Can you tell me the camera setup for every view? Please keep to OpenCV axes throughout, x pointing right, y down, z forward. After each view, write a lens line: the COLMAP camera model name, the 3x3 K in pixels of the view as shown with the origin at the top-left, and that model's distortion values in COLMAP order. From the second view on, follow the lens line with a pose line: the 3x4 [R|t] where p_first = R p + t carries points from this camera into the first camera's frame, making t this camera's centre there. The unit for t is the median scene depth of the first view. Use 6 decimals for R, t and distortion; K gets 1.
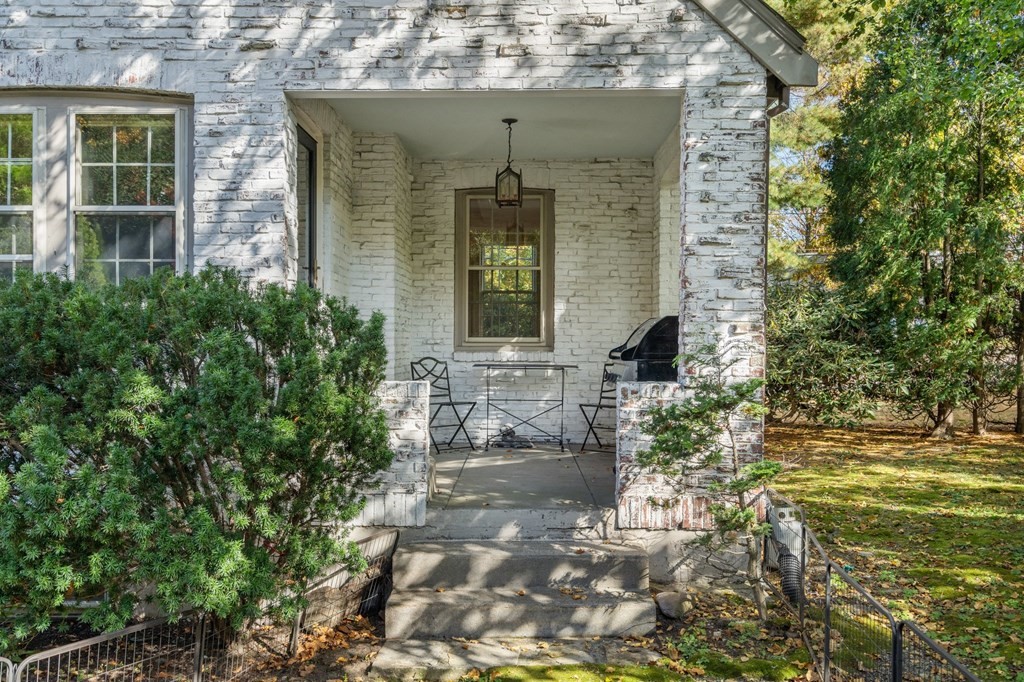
lens RADIAL K [[869.0, 0, 512.0], [0, 869.0, 341.0], [0, 0, 1]] dist [0.003383, -0.000636]
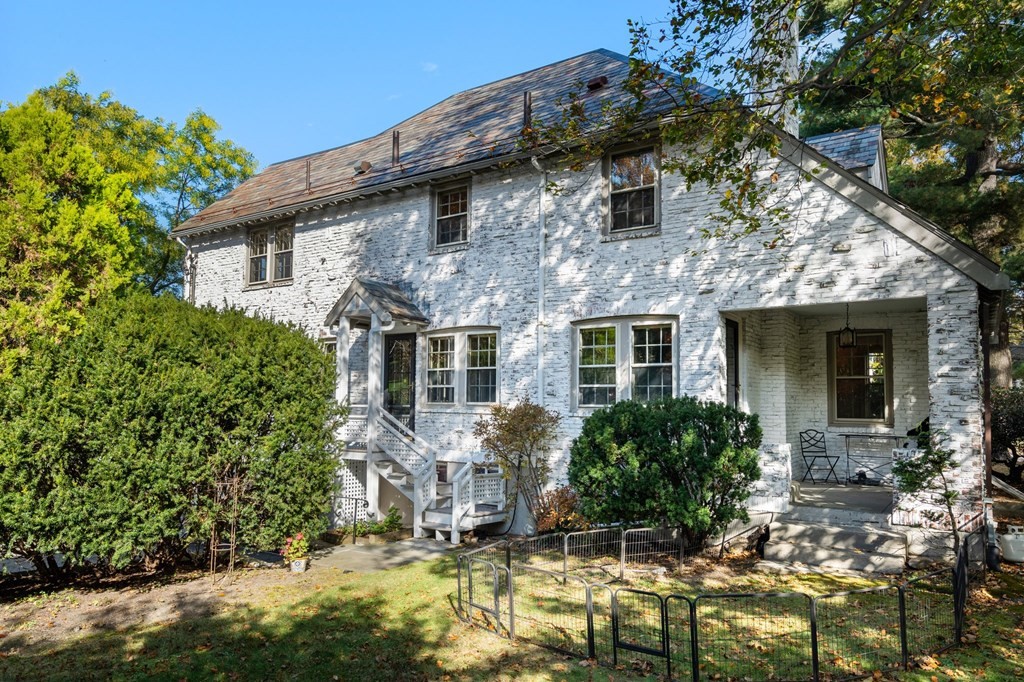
lens RADIAL K [[685.3, 0, 511.0], [0, 685.3, 366.2], [0, 0, 1]] dist [0.002893, 0.001224]
pose [[0.827507, -0.024820, -0.560907, 0.283515], [-0.006113, 0.998565, -0.053205, -0.048758], [0.561423, 0.047456, 0.826167, -0.754274]]
